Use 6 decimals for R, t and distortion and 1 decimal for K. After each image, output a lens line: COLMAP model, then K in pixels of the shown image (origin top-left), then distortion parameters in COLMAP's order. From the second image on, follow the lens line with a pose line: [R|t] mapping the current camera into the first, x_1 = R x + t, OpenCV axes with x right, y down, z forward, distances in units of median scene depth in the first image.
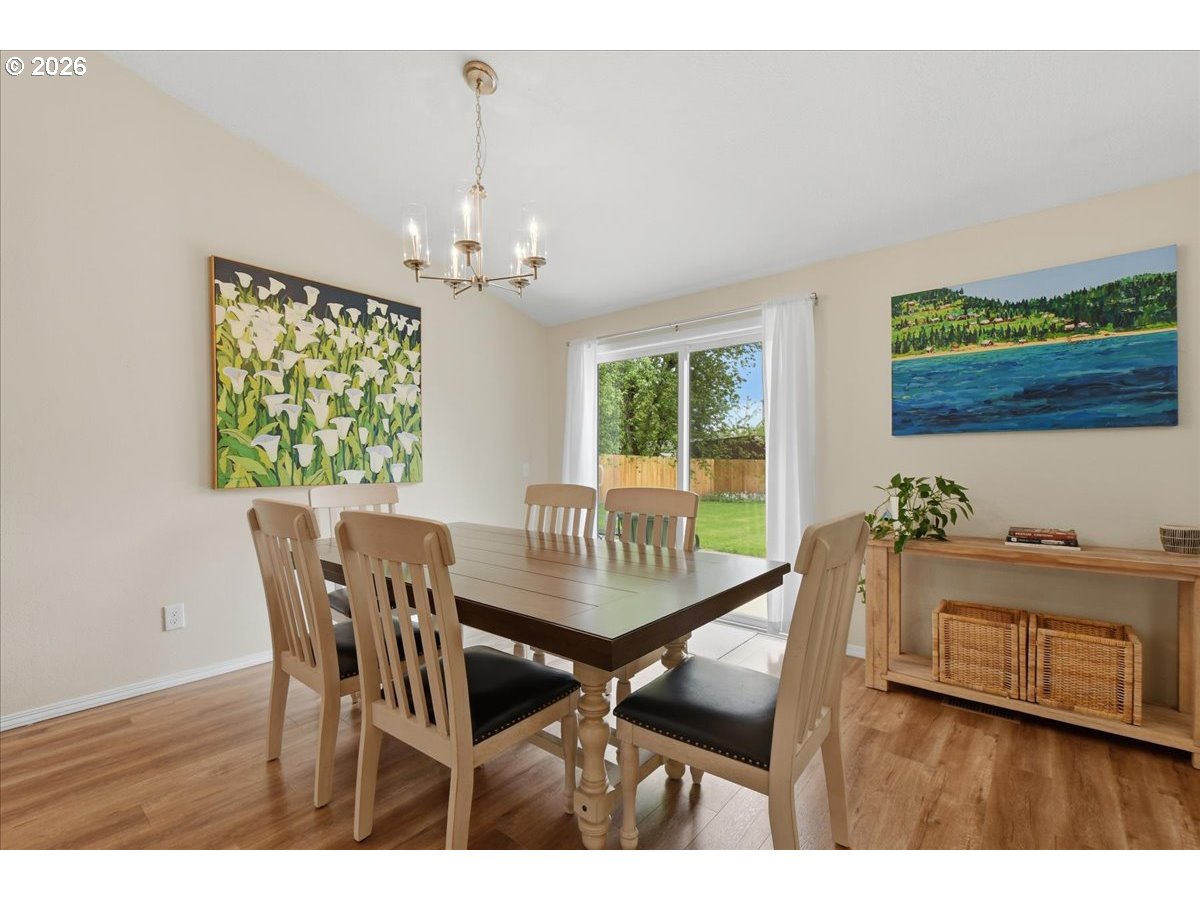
lens RADIAL K [[523.7, 0, 573.3], [0, 523.7, 465.0], [0, 0, 1]] dist [0.002969, -0.006707]
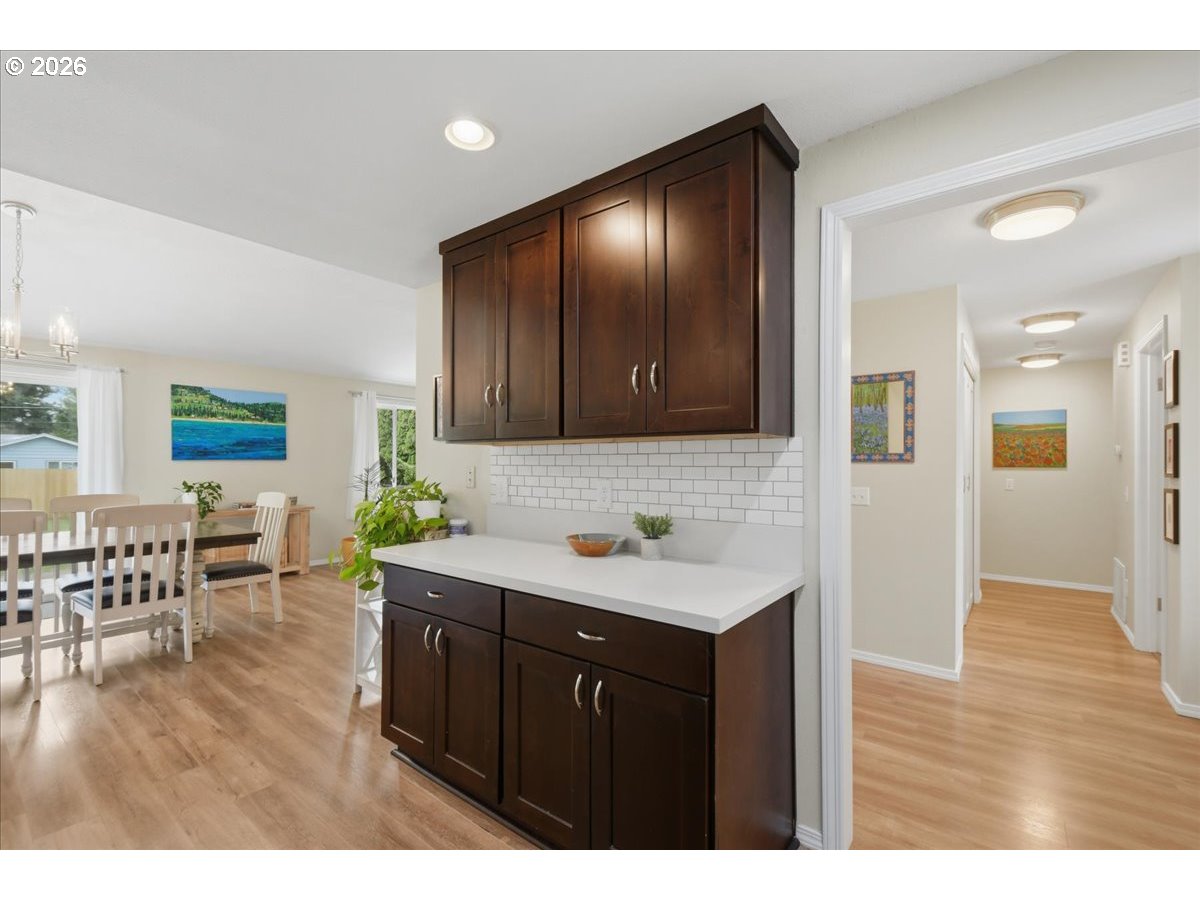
lens RADIAL K [[523.7, 0, 578.6], [0, 523.7, 461.9], [0, 0, 1]] dist [0.002969, -0.006707]
pose [[-0.002729, 0.004706, 0.999985, -1.262004], [0.010480, 0.999934, -0.004677, -0.027708], [-0.999941, 0.010467, -0.002778, -0.423160]]
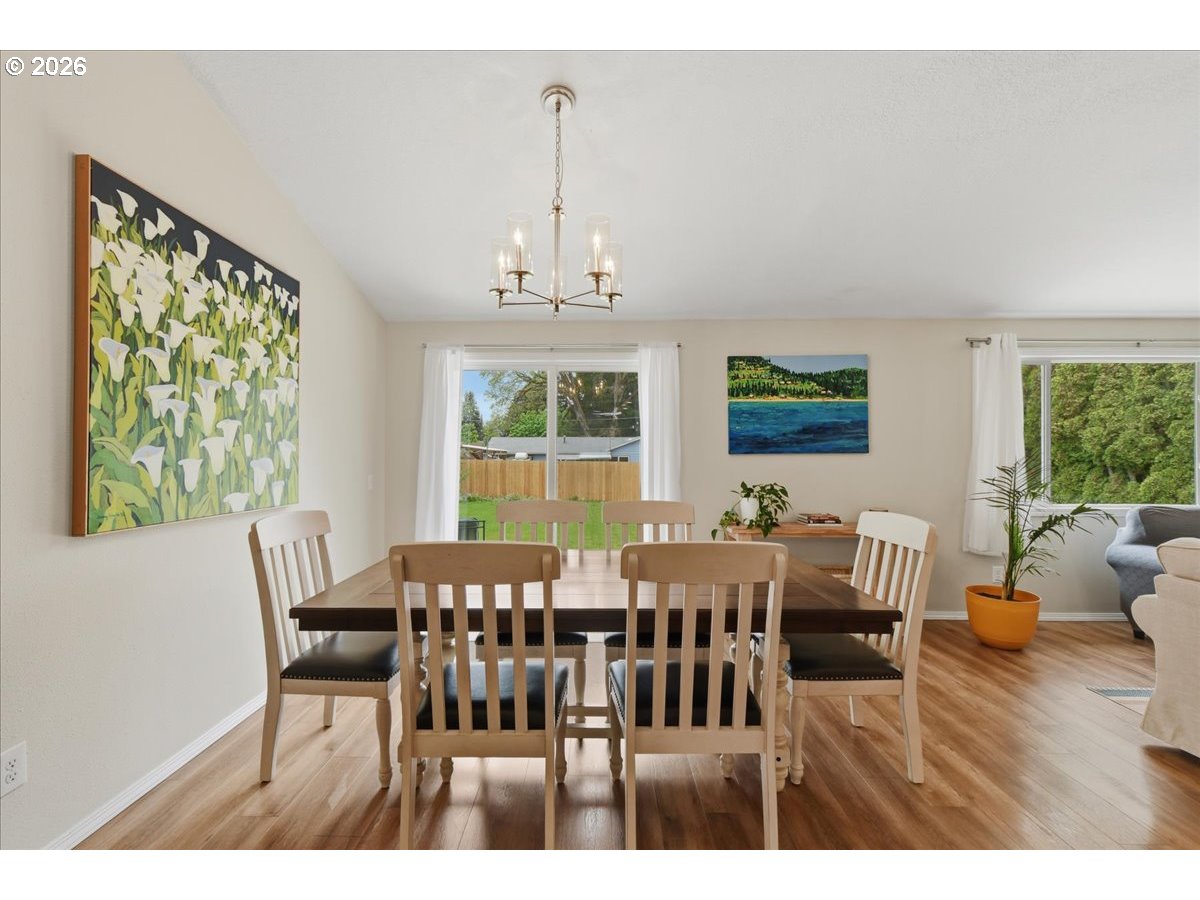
lens RADIAL K [[523.7, 0, 604.5], [0, 523.7, 450.5], [0, 0, 1]] dist [0.002969, -0.006707]
pose [[0.767439, 0.012663, 0.640997, -0.574250], [0.003319, 0.999713, -0.023723, -0.034804], [-0.641114, 0.020333, 0.767177, 0.138869]]
